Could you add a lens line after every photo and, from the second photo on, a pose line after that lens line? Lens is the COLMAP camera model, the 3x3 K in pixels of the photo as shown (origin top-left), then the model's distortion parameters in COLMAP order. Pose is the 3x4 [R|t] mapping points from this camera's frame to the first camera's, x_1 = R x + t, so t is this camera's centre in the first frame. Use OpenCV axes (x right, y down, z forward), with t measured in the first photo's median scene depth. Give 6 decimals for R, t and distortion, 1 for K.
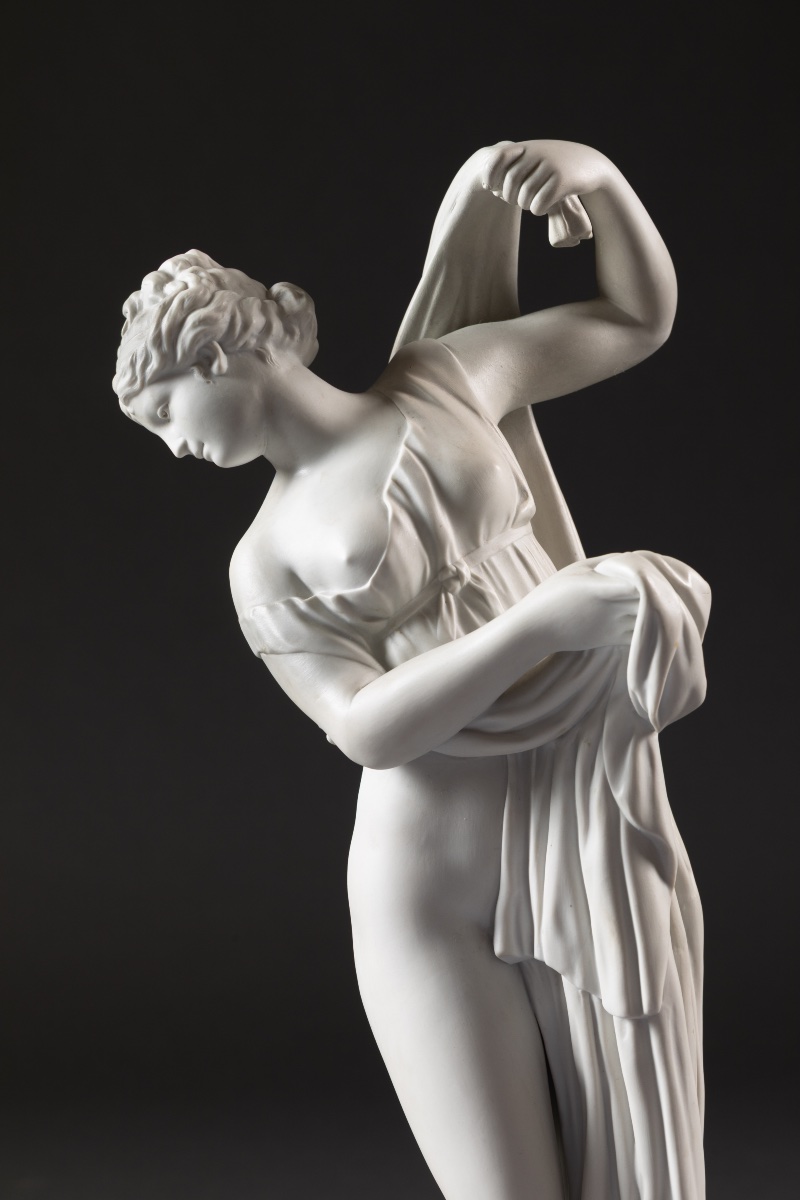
lens RADIAL K [[3454.6, 0, 400.0], [0, 3454.6, 600.0], [0, 0, 1]] dist [-0.034795, 0.164565]
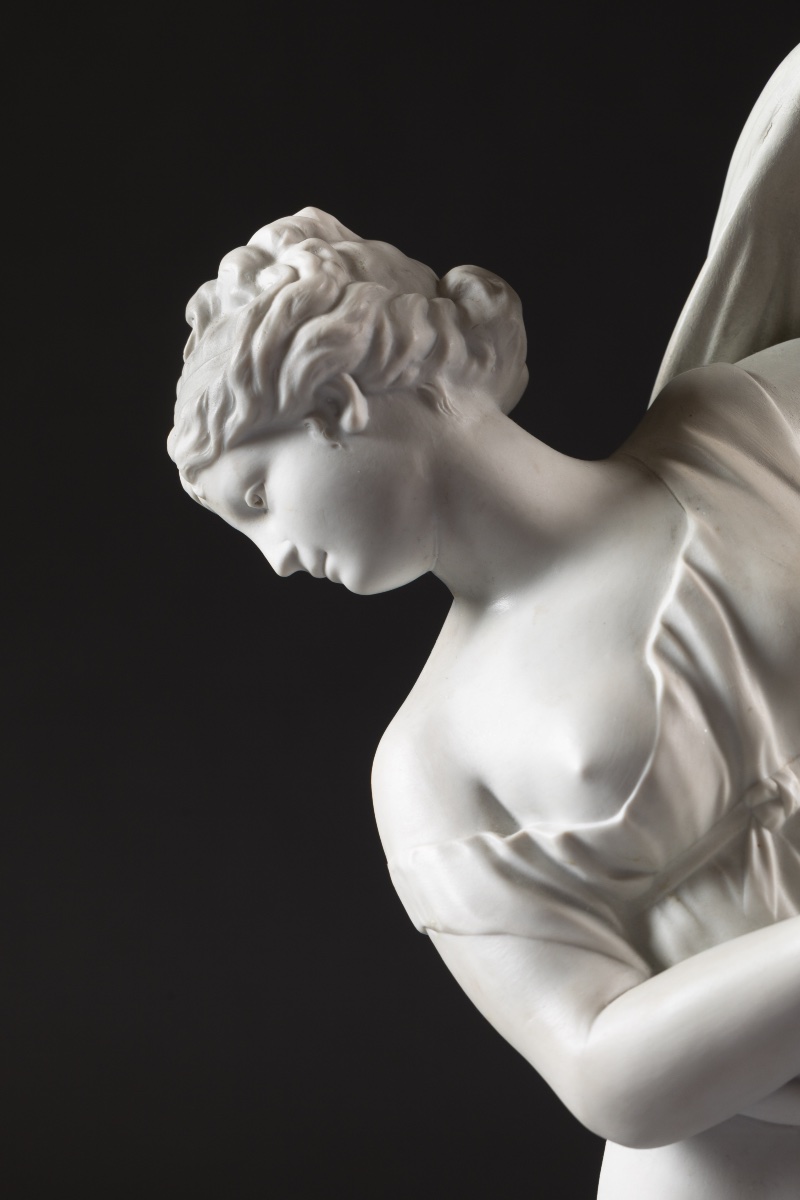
lens RADIAL K [[4323.1, 0, 400.0], [0, 4323.1, 600.0], [0, 0, 1]] dist [-0.003431, 0.788642]
pose [[0.998984, 0.001578, -0.045036, -0.013128], [-0.001163, 0.999957, 0.009233, -0.045092], [0.045049, -0.009171, 0.998943, 0.298471]]
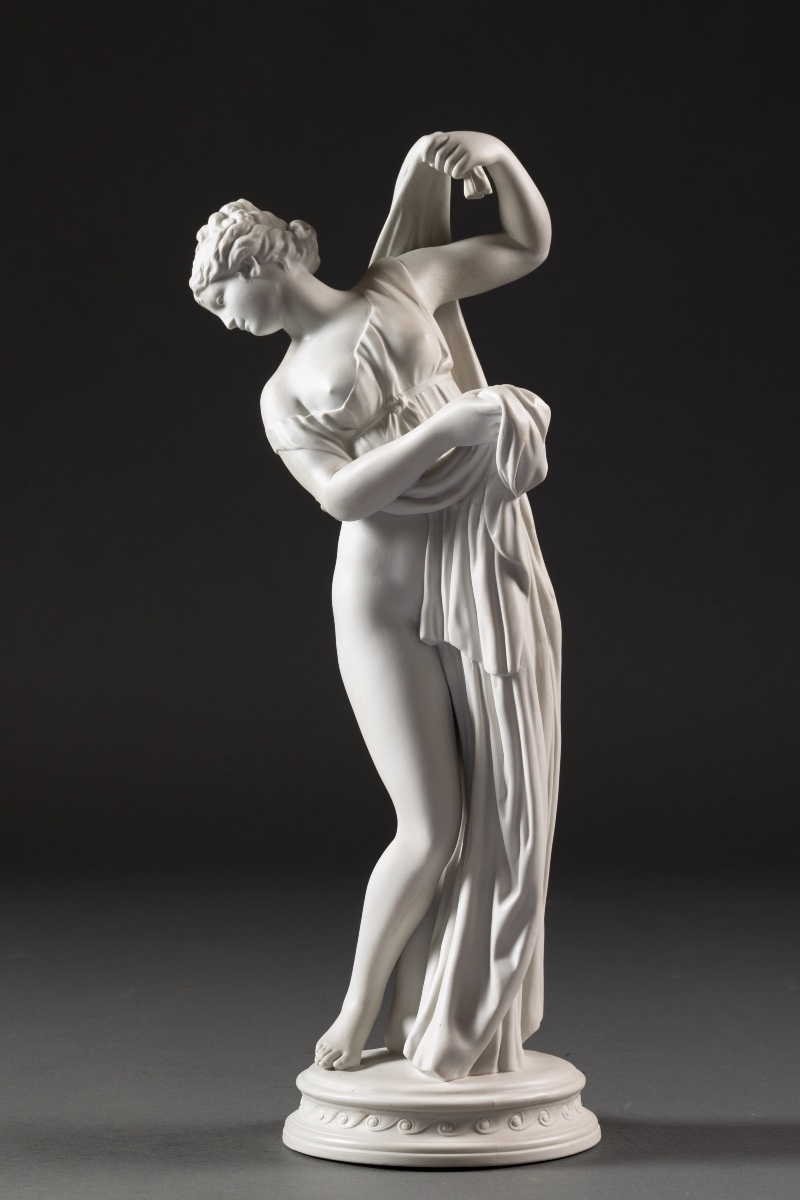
lens RADIAL K [[3454.6, 0, 400.0], [0, 3454.6, 600.0], [0, 0, 1]] dist [-0.034795, 0.164565]
pose [[0.998947, 0.012898, -0.044029, 0.088398], [-0.012461, 0.999871, 0.010182, 0.068076], [0.044154, -0.009622, 0.998978, -0.604168]]
